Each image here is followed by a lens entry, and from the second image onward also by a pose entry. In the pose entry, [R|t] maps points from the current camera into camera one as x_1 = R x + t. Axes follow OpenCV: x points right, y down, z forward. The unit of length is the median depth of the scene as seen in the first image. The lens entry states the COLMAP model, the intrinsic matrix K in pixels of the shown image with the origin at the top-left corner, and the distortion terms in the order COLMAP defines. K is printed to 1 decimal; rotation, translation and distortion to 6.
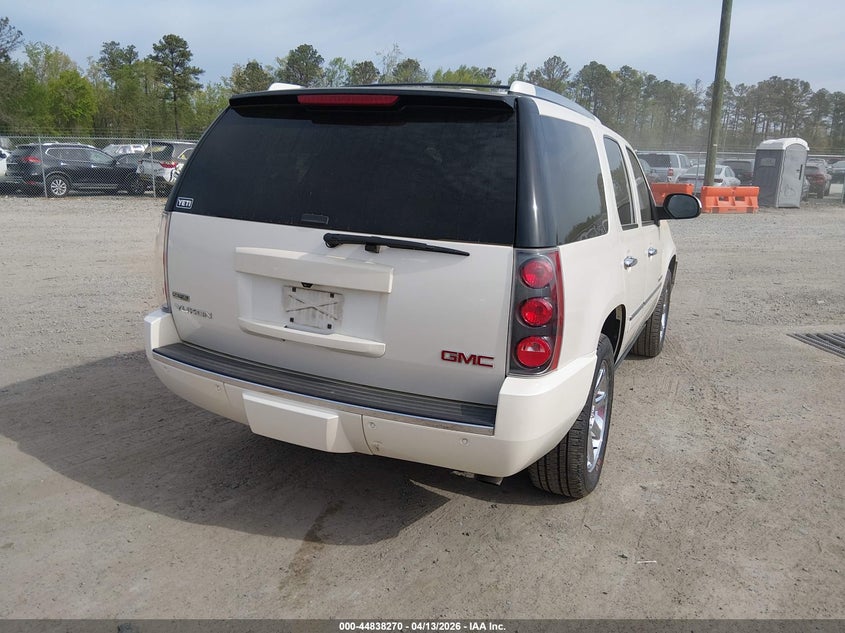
lens RADIAL K [[671.2, 0, 422.5], [0, 671.2, 316.5], [0, 0, 1]] dist [-0.001577, 0.000925]
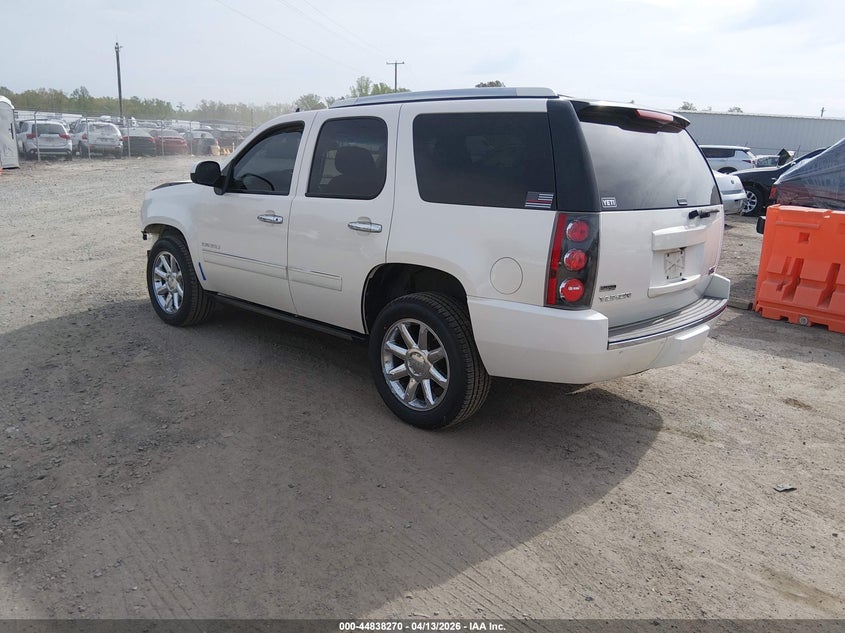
lens RADIAL K [[671.2, 0, 422.5], [0, 671.2, 316.5], [0, 0, 1]] dist [-0.001577, 0.000925]
pose [[0.272813, -0.261009, 0.925984, -1.391569], [0.194730, 0.957554, 0.212536, -0.262162], [-0.942154, 0.122334, 0.312060, 0.894080]]
